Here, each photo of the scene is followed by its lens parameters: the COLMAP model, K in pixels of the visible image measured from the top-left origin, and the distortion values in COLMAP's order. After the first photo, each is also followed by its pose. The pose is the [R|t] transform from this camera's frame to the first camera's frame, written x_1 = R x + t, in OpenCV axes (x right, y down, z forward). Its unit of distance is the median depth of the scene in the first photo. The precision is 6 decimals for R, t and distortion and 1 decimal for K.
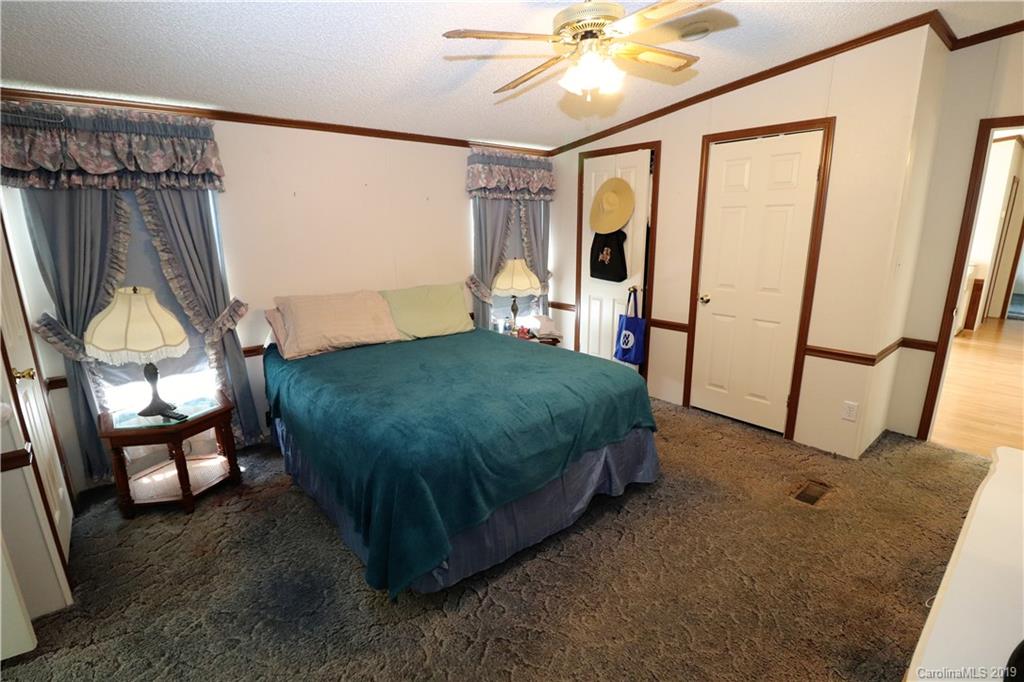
lens RADIAL K [[471.9, 0, 505.0], [0, 471.9, 336.0], [0, 0, 1]] dist [0.002084, -0.014656]
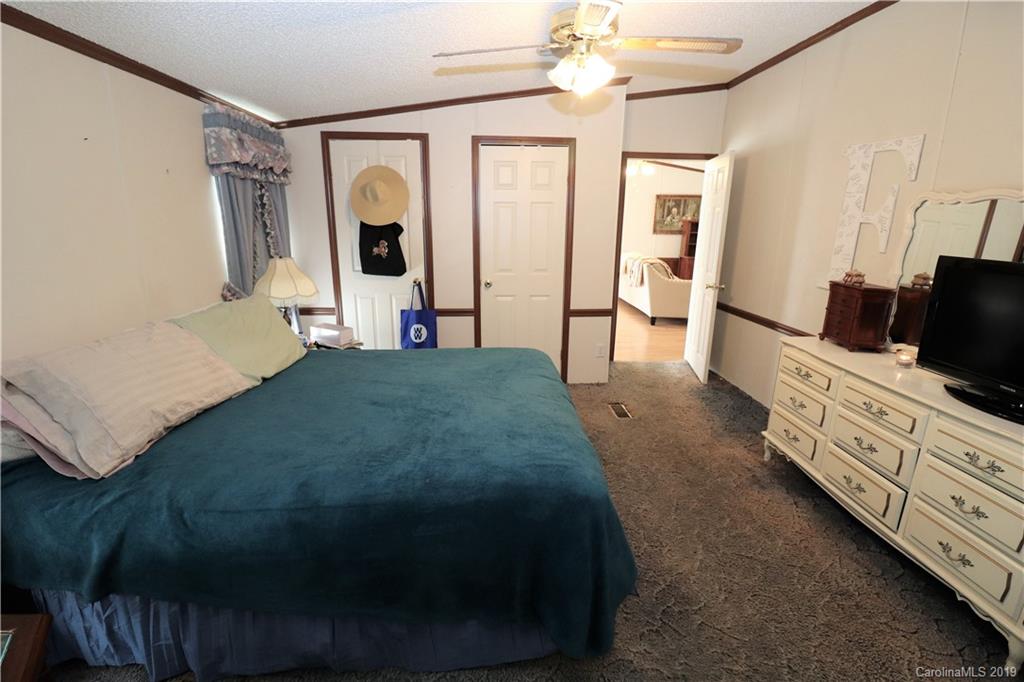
lens RADIAL K [[471.9, 0, 505.0], [0, 471.9, 336.0], [0, 0, 1]] dist [0.002084, -0.014656]
pose [[0.608303, -0.181048, 0.772780, -0.401020], [0.168320, 0.980917, 0.097316, -0.053232], [-0.775652, 0.070876, 0.627168, 0.245723]]
